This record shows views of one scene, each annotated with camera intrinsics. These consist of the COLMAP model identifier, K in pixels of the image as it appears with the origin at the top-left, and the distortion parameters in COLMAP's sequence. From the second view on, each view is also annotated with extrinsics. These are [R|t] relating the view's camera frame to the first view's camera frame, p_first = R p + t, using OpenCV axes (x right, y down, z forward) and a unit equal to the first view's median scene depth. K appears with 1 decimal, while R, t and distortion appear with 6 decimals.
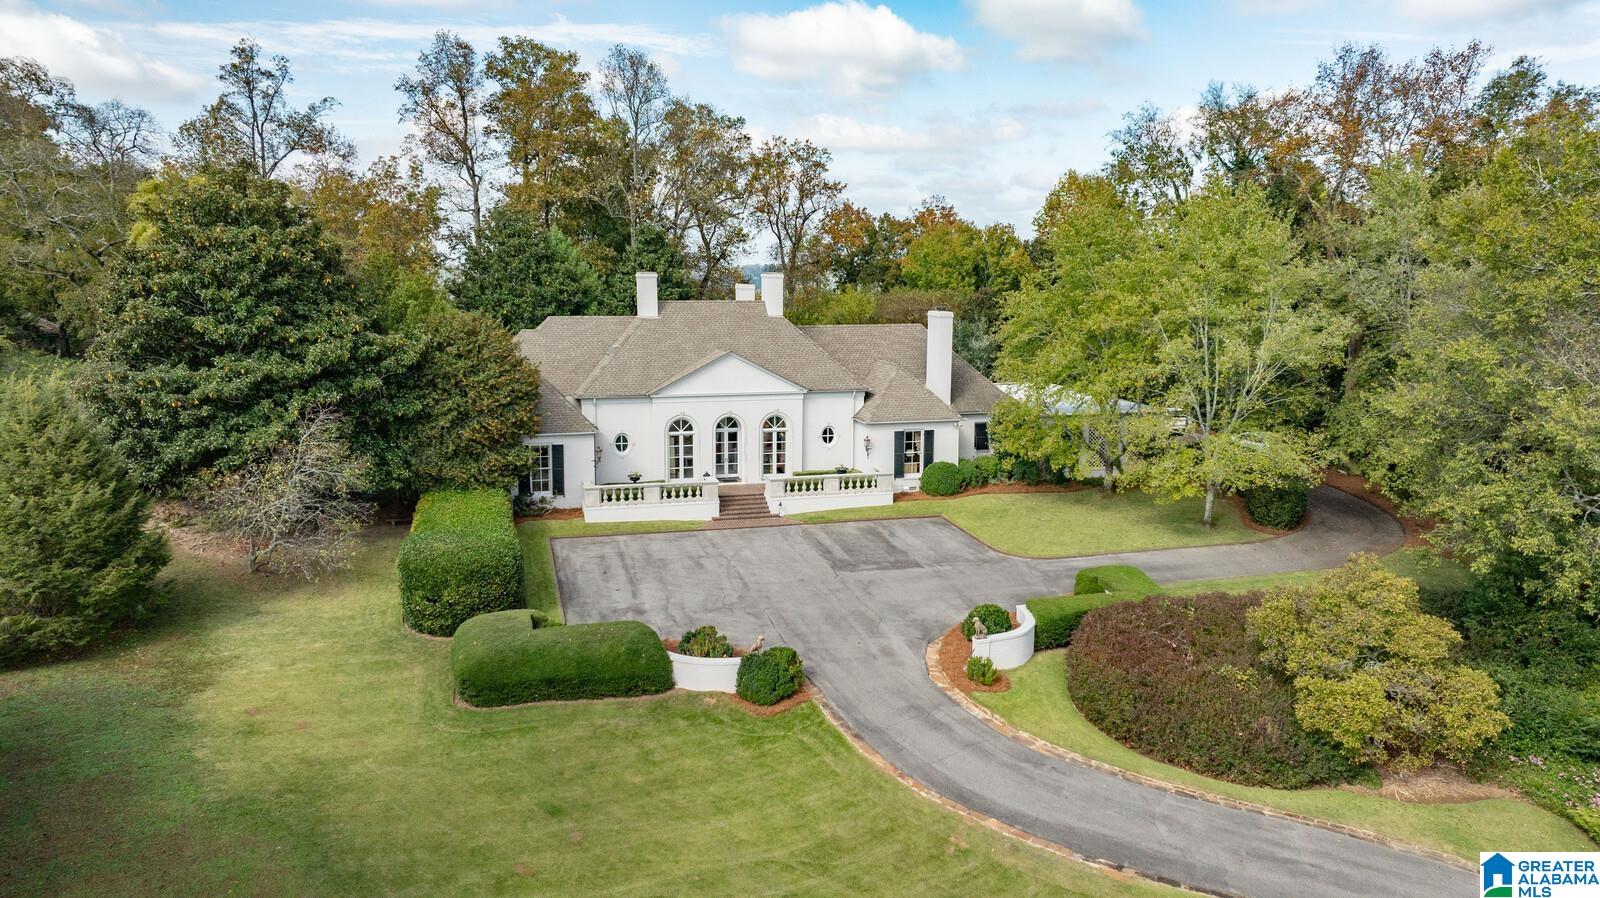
lens RADIAL K [[1123.3, 0, 803.9], [0, 1123.3, 441.1], [0, 0, 1]] dist [-0.023473, -0.002766]
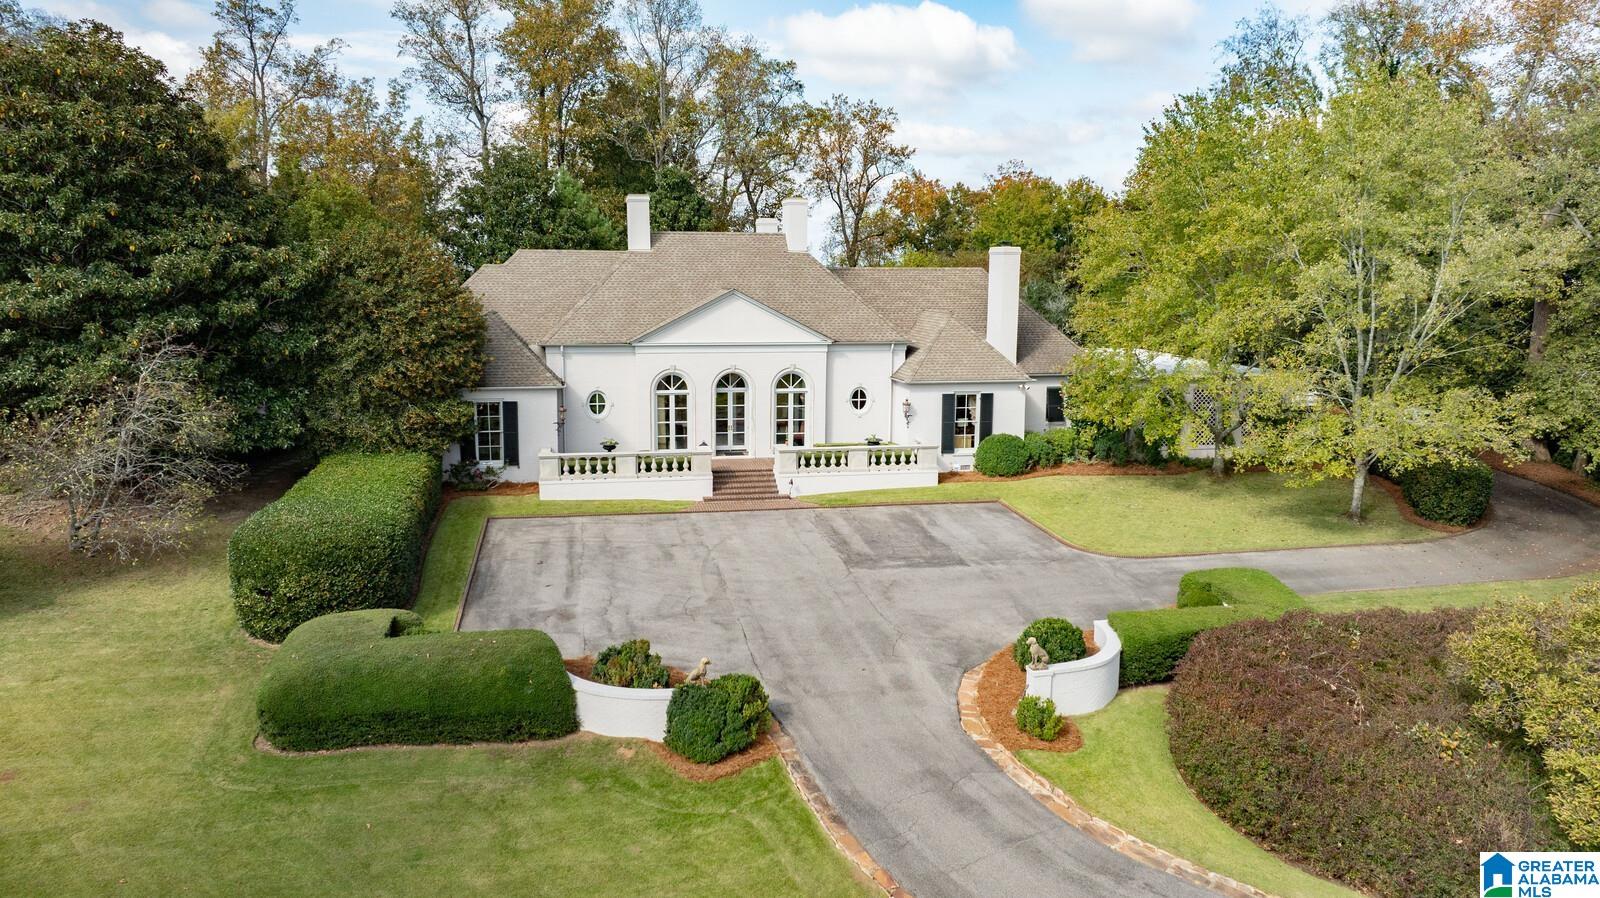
lens RADIAL K [[1123.3, 0, 803.9], [0, 1123.3, 441.1], [0, 0, 1]] dist [-0.023473, -0.002766]
pose [[0.997182, 0.013786, -0.073744, 0.050324], [-0.014058, 0.999896, -0.003182, 0.033485], [0.073692, 0.004210, 0.997272, 0.246610]]
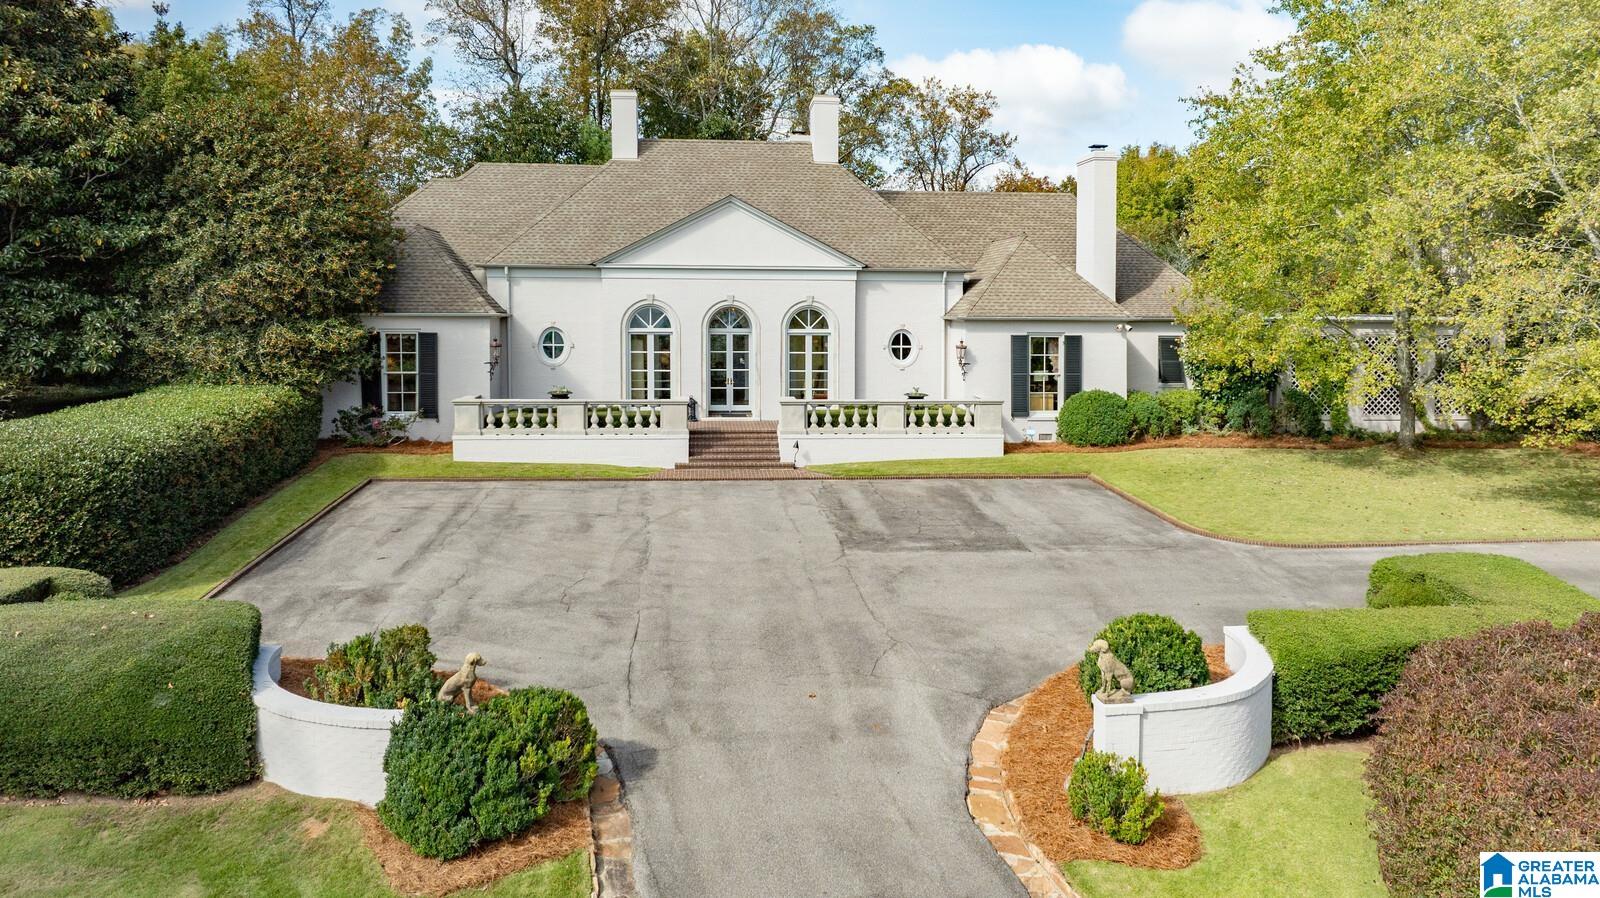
lens RADIAL K [[1147.8, 0, 802.5], [0, 1147.8, 362.4], [0, 0, 1]] dist [-0.022210, -0.004365]
pose [[0.983617, 0.010144, -0.179983, 0.096438], [-0.030124, 0.993626, -0.108625, 0.086510], [0.177734, 0.112267, 0.977654, 0.477604]]
